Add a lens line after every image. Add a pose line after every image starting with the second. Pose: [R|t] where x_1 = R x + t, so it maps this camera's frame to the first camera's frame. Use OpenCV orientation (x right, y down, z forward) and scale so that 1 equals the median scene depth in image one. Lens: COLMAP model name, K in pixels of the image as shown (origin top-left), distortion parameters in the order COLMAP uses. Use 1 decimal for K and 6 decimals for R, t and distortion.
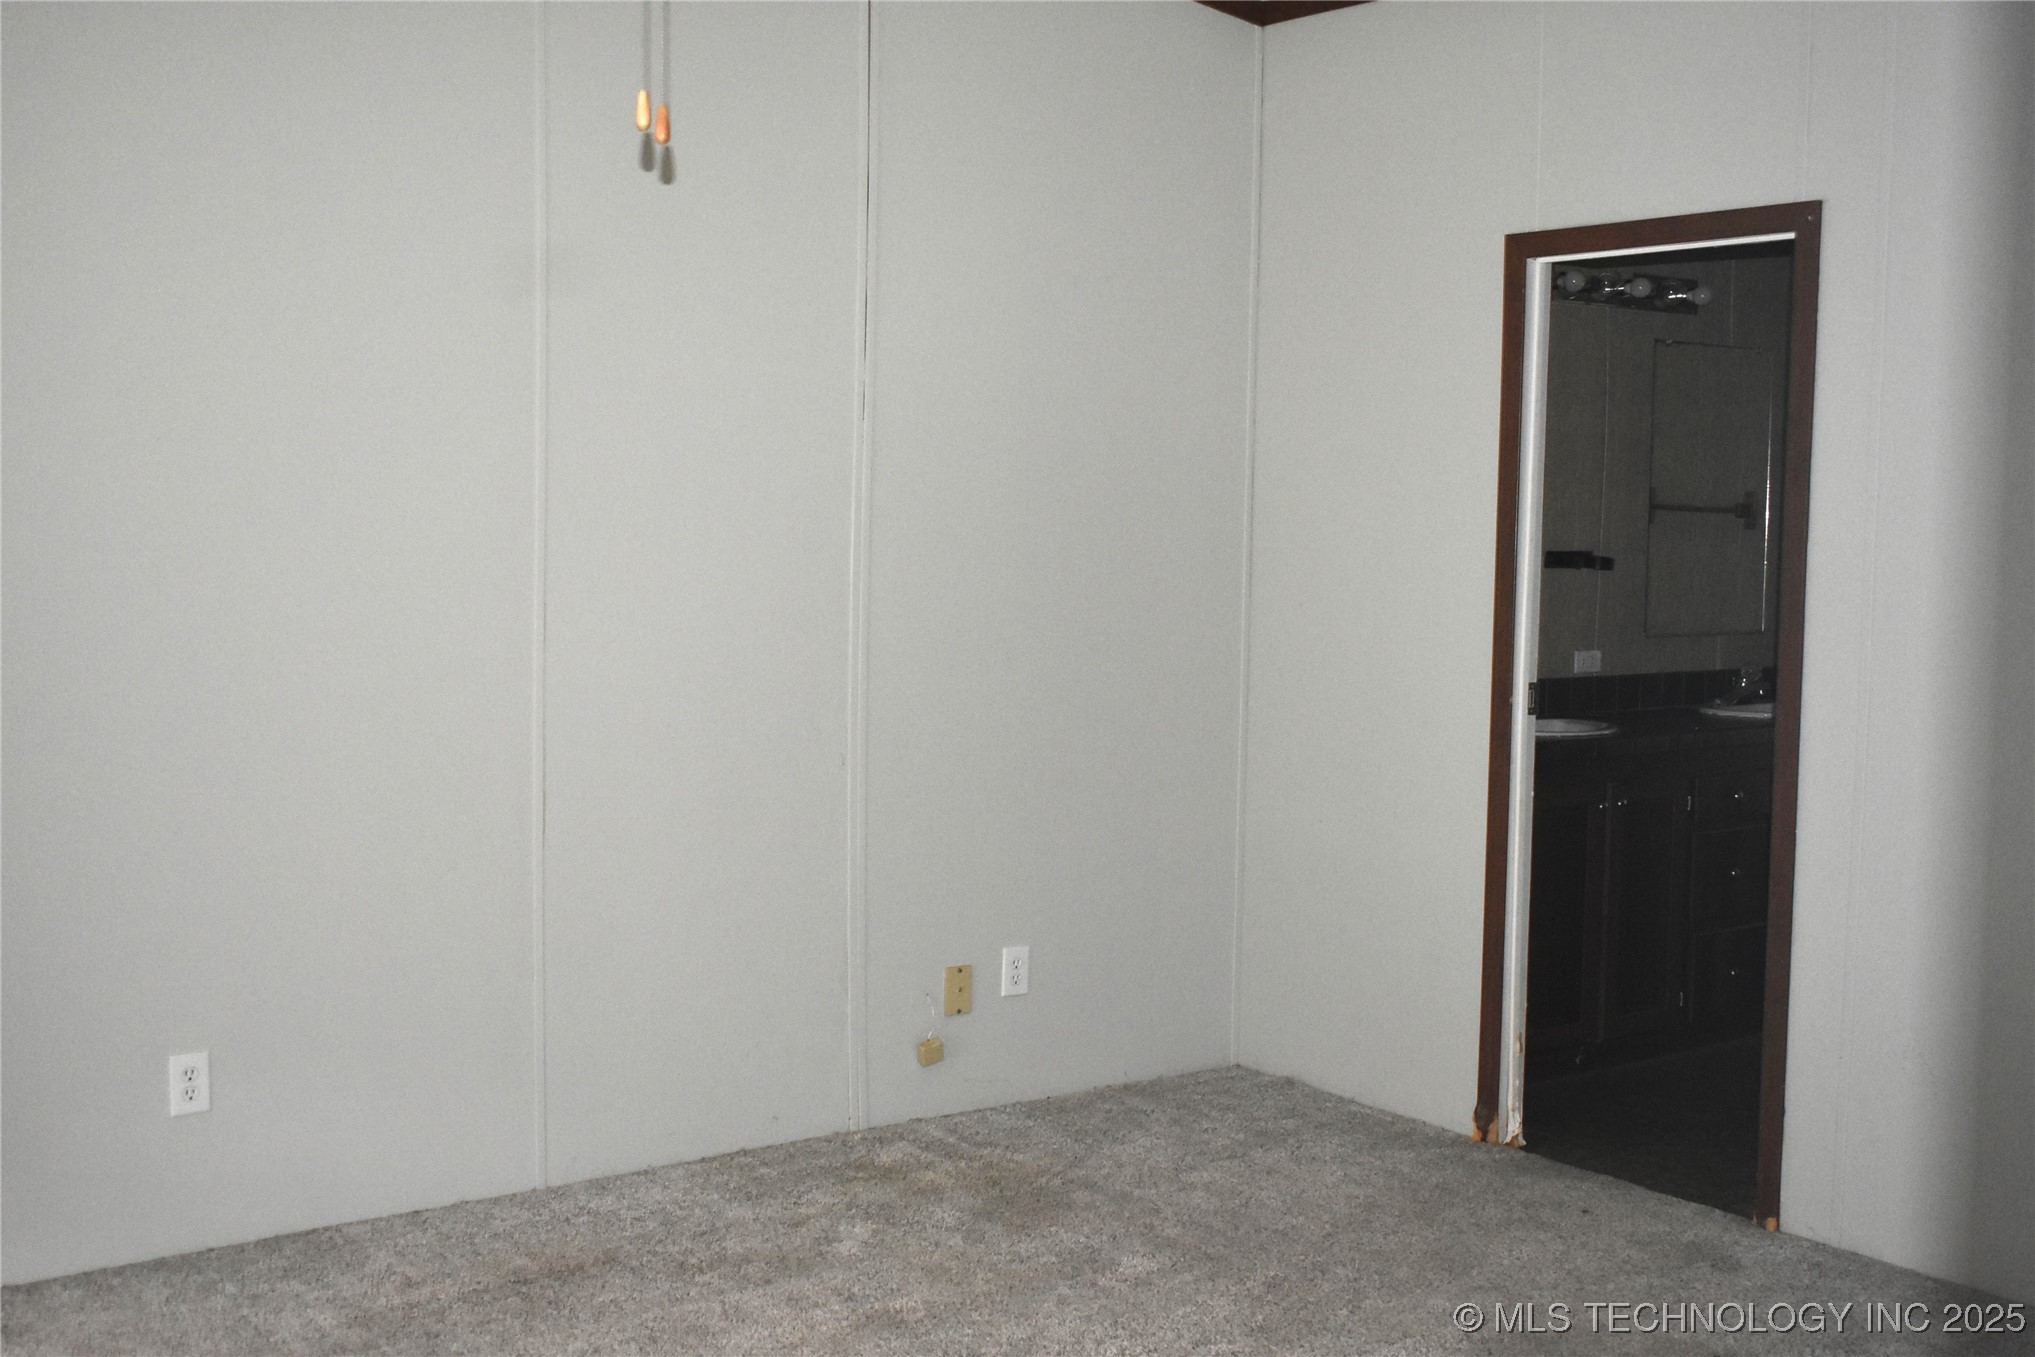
lens RADIAL K [[2318.8, 0, 1019.5], [0, 2318.8, 679.4], [0, 0, 1]] dist [-0.027520, 0.000000]
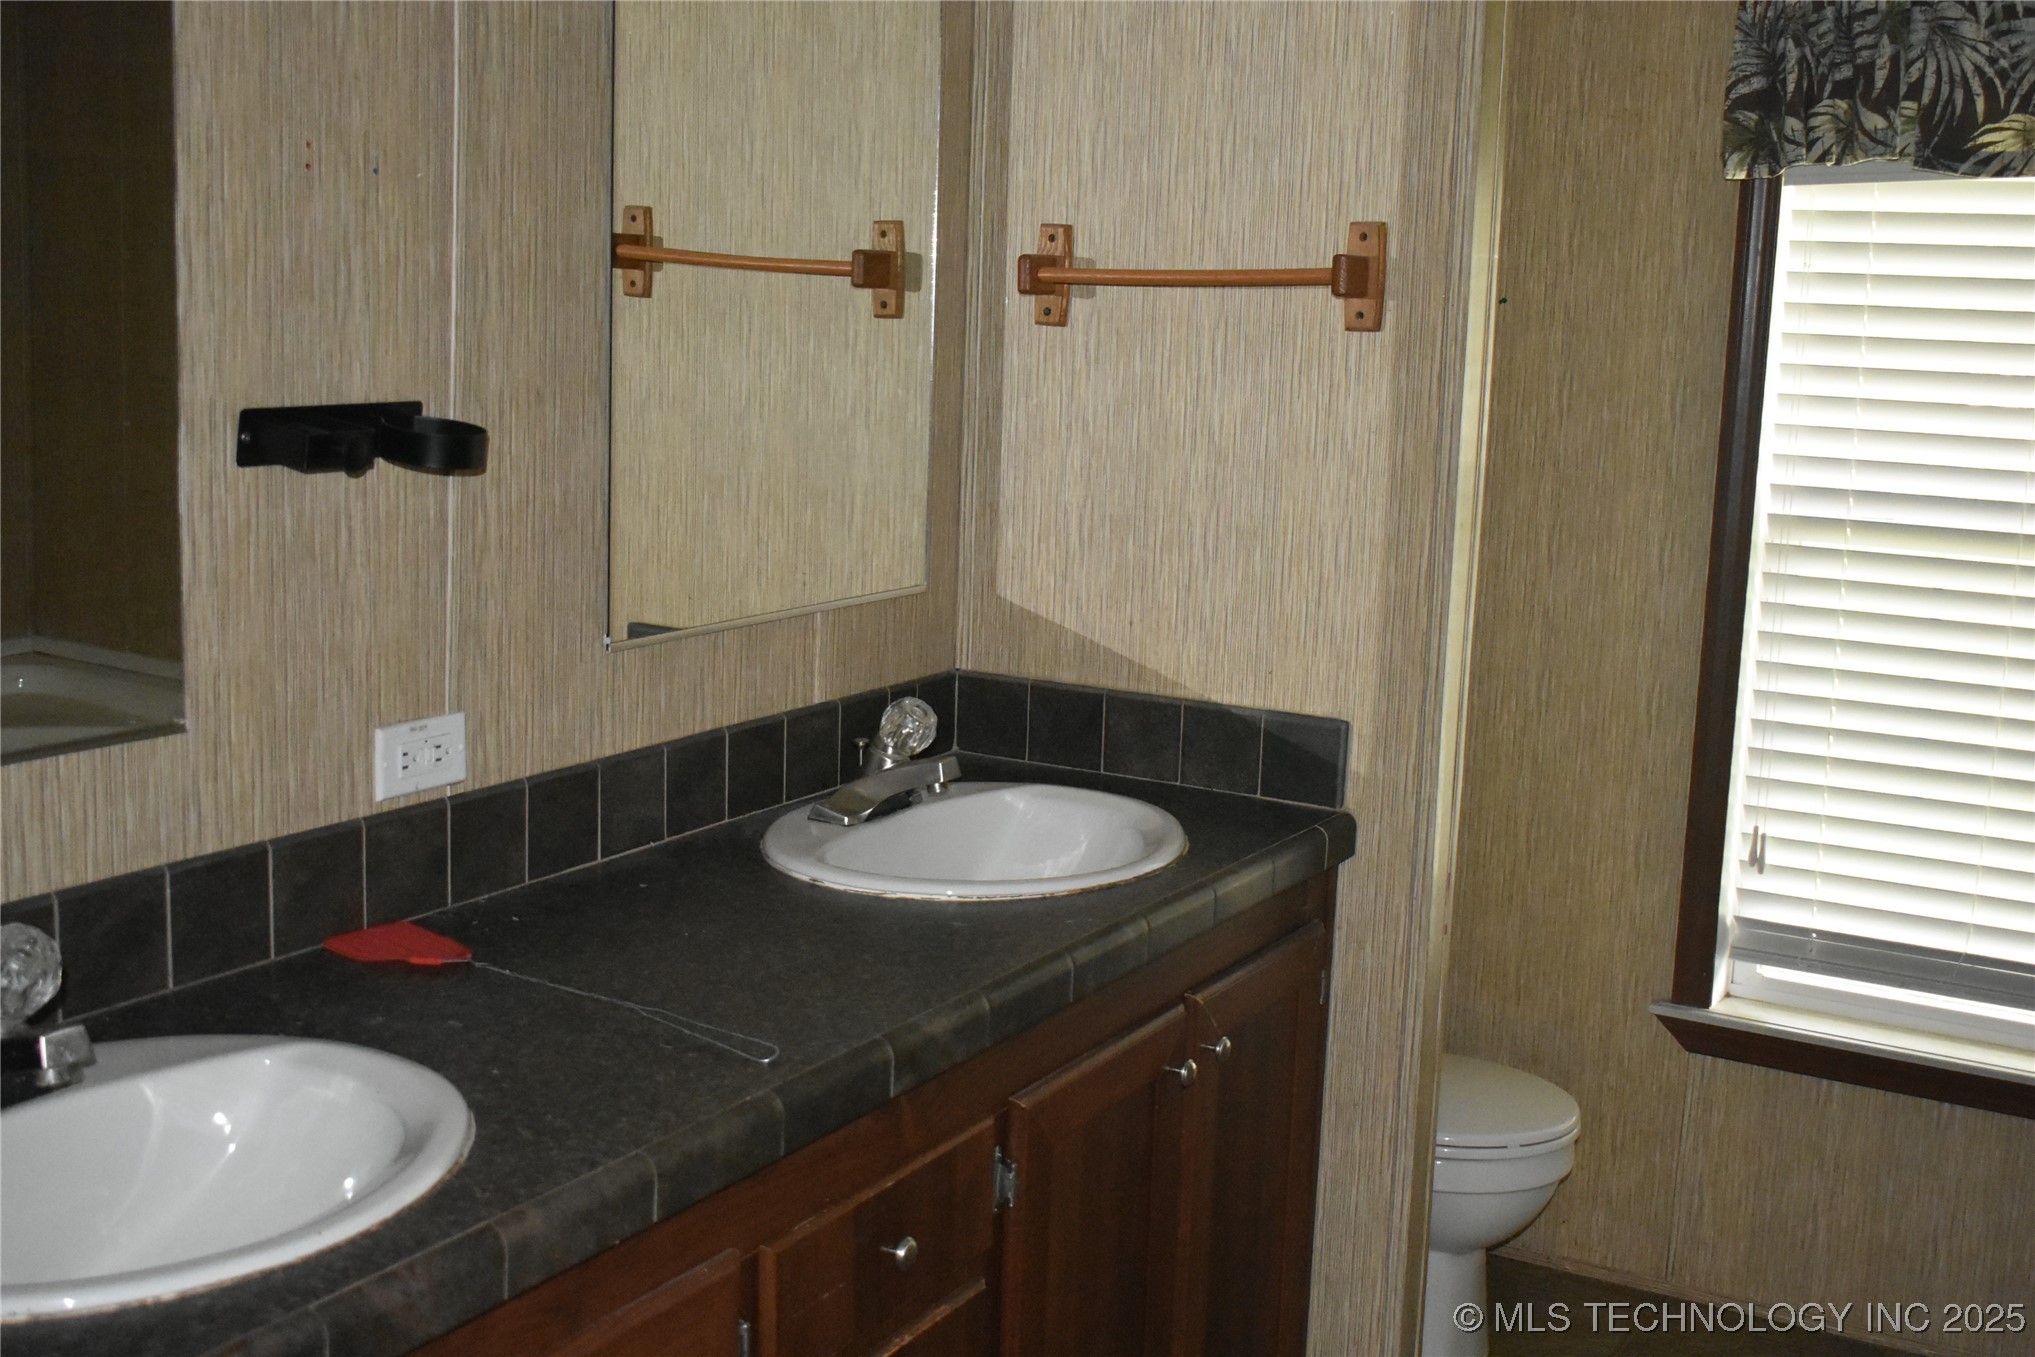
lens RADIAL K [[2318.8, 0, 1017.9], [0, 2318.8, 674.8], [0, 0, 1]] dist [-0.027520, 0.000000]
pose [[0.926622, -0.040814, 0.373772, 0.203299], [-0.000879, 0.993853, 0.110704, -0.053234], [-0.375992, -0.102909, 0.920891, 0.680356]]
